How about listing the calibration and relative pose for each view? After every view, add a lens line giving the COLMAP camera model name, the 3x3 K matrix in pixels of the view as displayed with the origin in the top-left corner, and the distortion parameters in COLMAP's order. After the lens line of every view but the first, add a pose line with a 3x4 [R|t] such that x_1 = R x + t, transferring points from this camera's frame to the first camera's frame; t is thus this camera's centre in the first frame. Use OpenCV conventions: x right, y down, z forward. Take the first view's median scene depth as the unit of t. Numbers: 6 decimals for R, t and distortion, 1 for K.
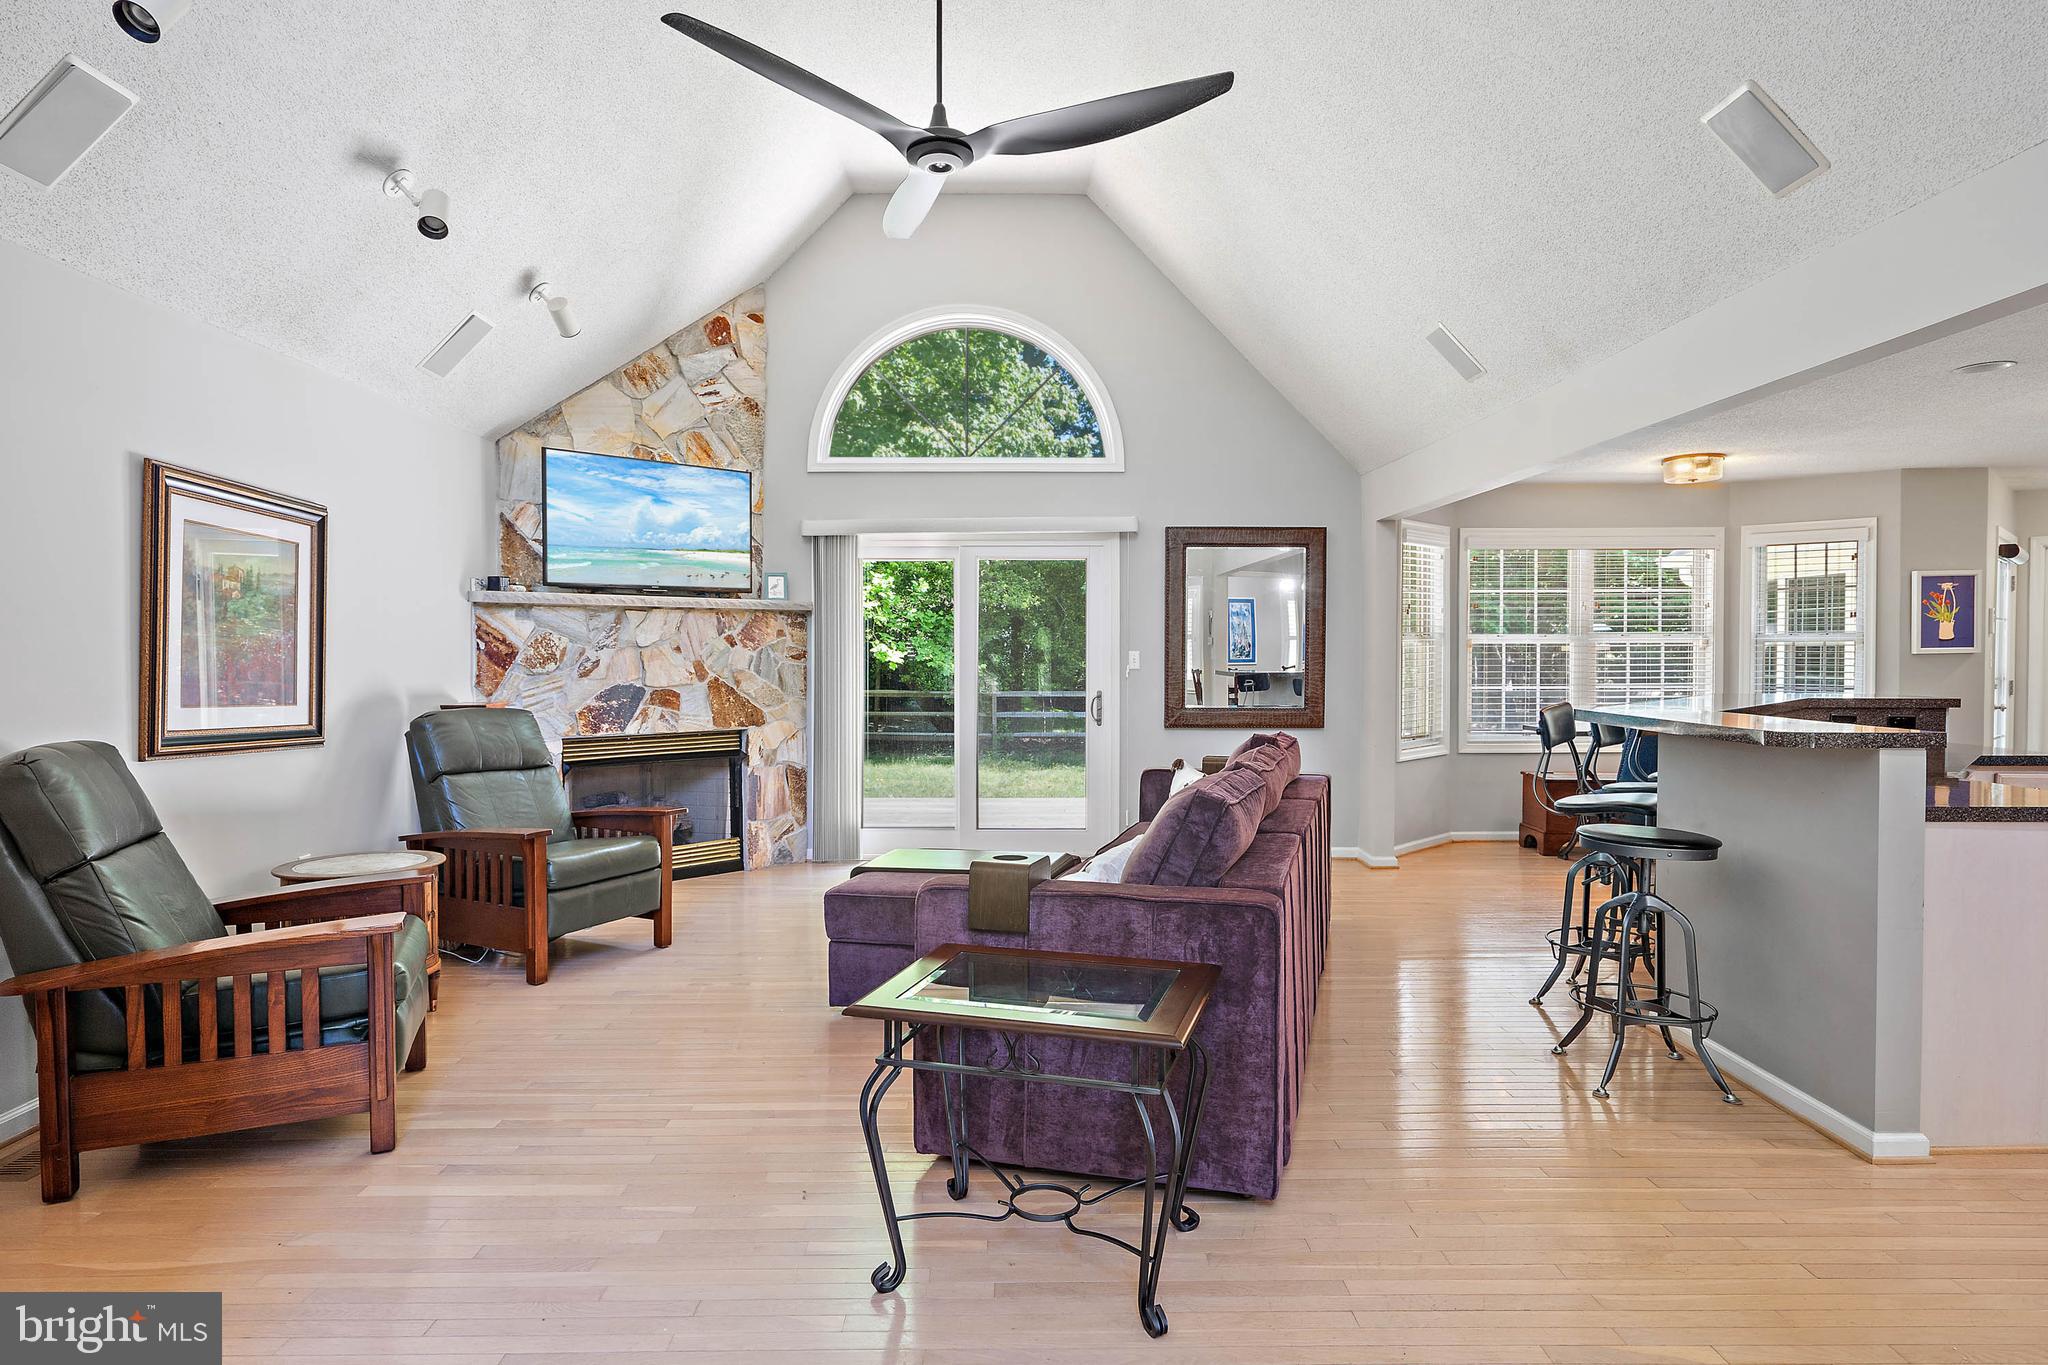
lens RADIAL K [[1154.8, 0, 1035.2], [0, 1154.8, 676.6], [0, 0, 1]] dist [0.005673, 0.000577]
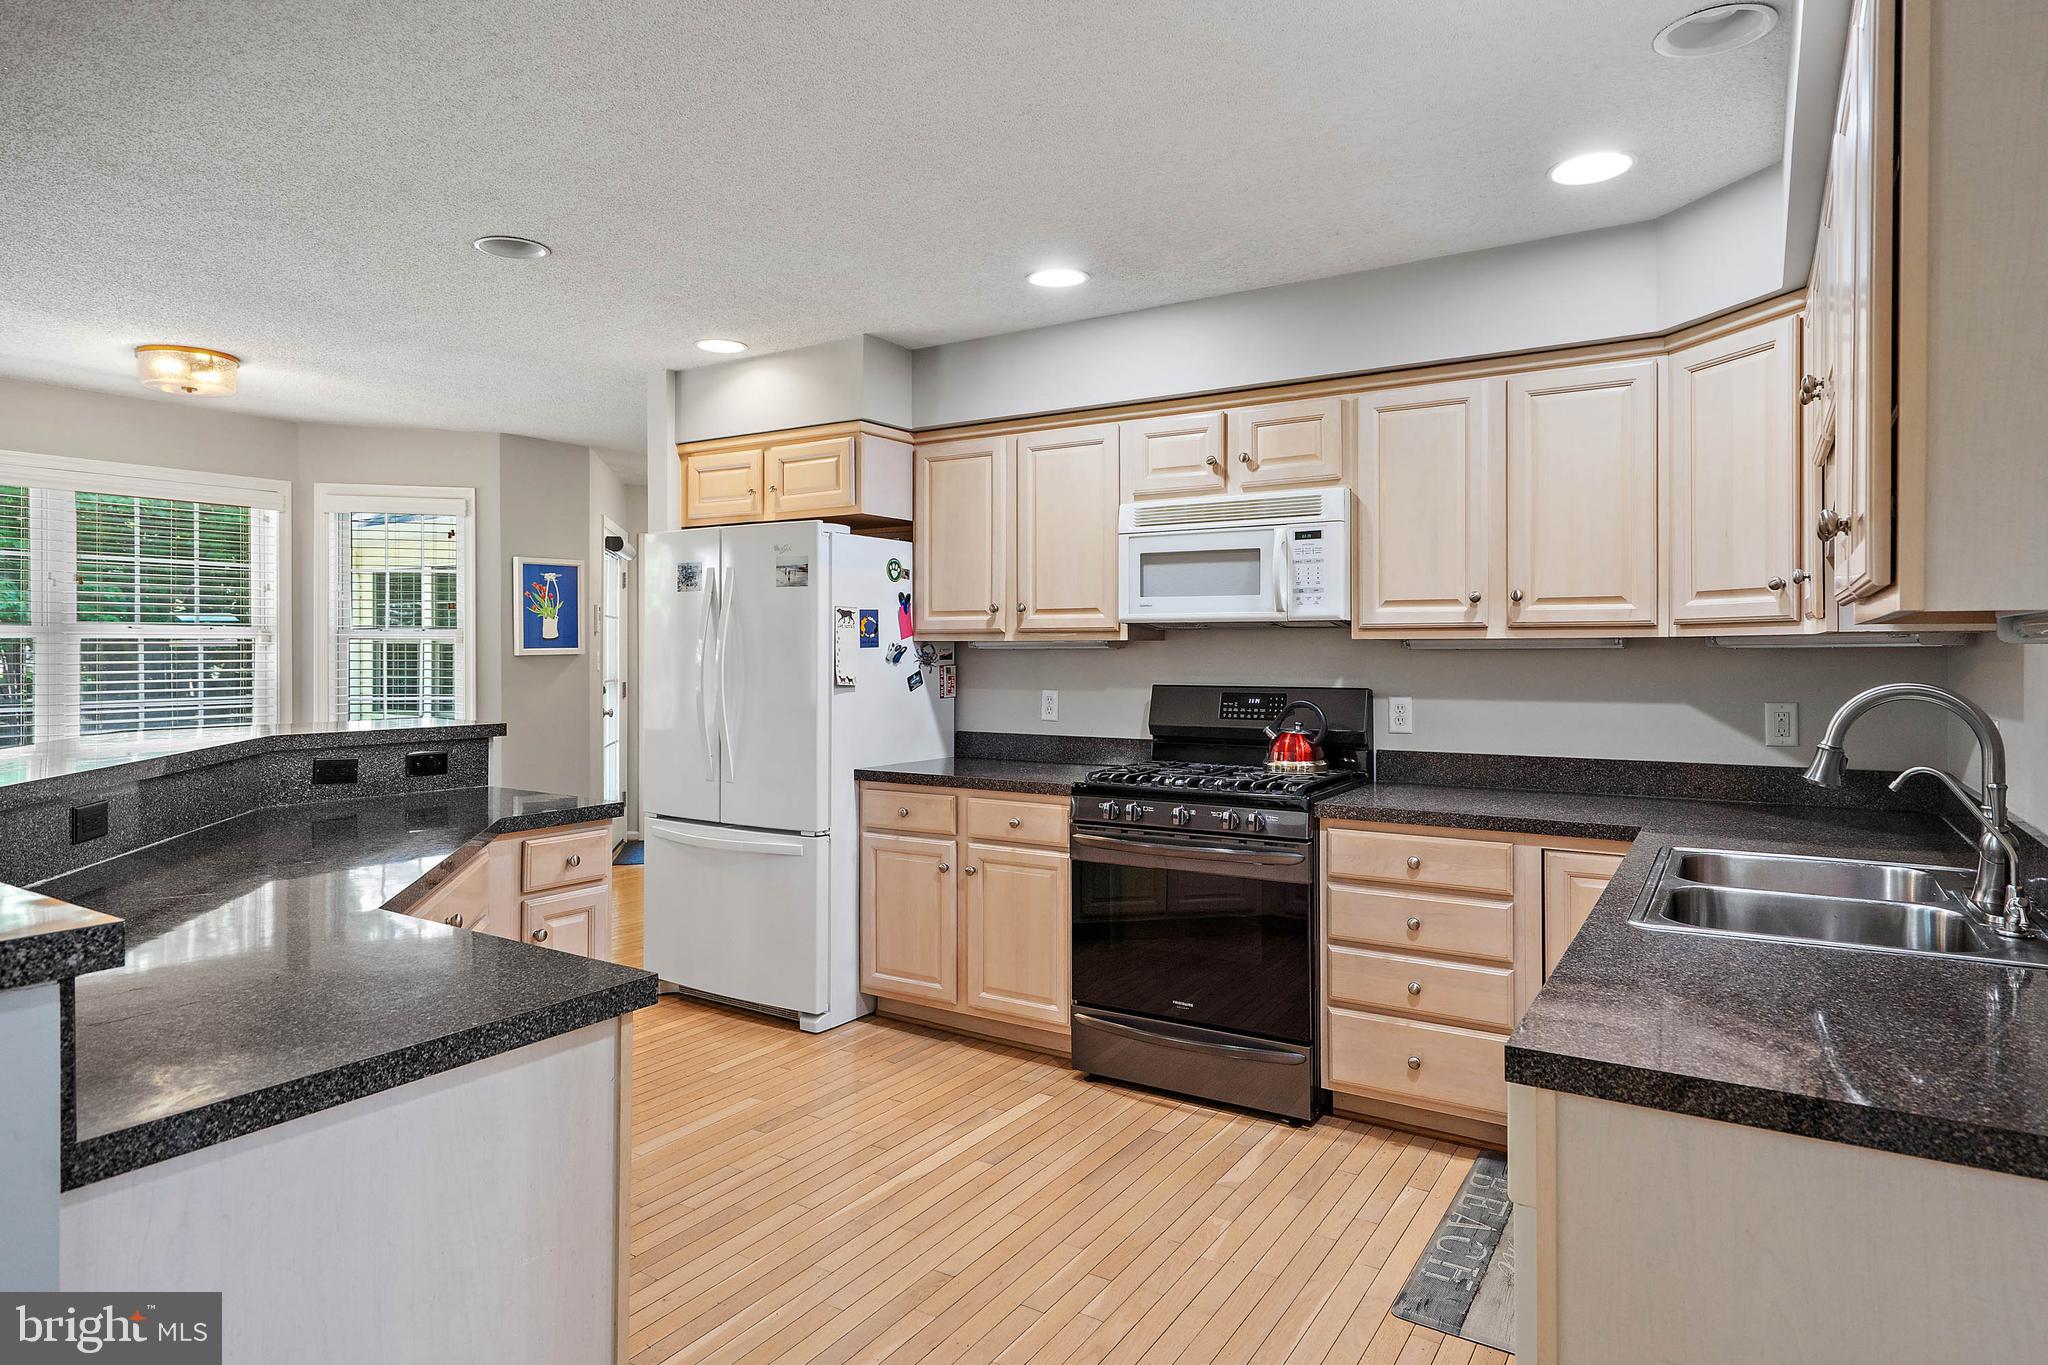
lens RADIAL K [[1154.8, 0, 1012.4], [0, 1154.8, 652.5], [0, 0, 1]] dist [0.005673, 0.000577]
pose [[0.551743, -0.001394, 0.834013, 0.279580], [0.015077, 0.999852, -0.008303, -0.010038], [-0.833878, 0.017155, 0.551682, 0.258657]]
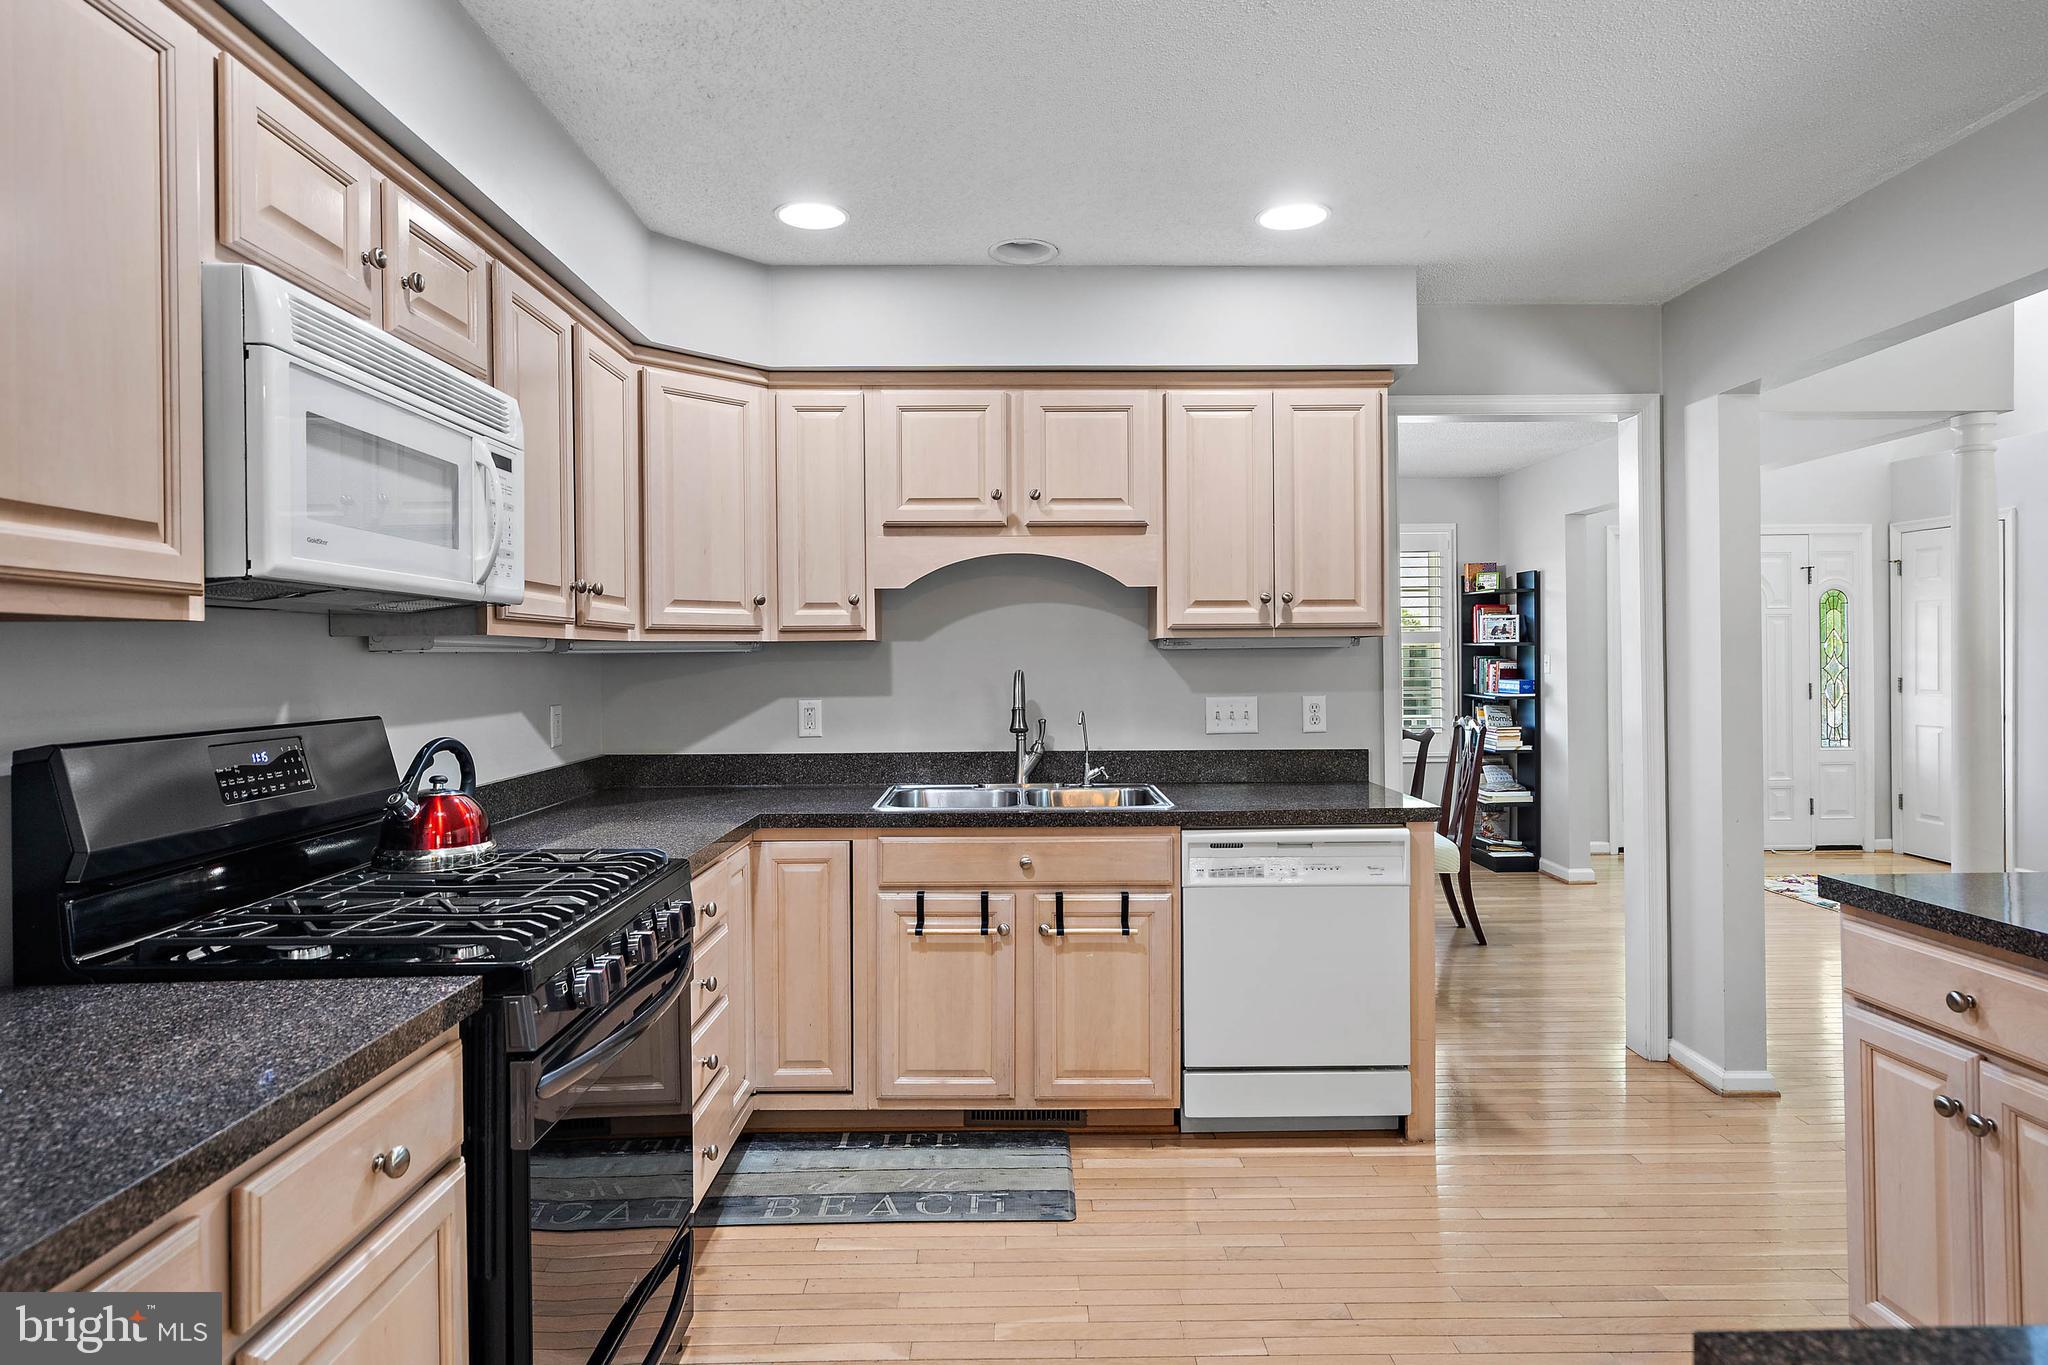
lens RADIAL K [[1154.8, 0, 1027.5], [0, 1154.8, 666.5], [0, 0, 1]] dist [0.005673, 0.000577]
pose [[-0.999944, 0.010196, -0.002826, 0.643122], [0.010125, 0.999656, 0.024185, -0.015450], [0.003071, 0.024155, -0.999704, 0.751223]]
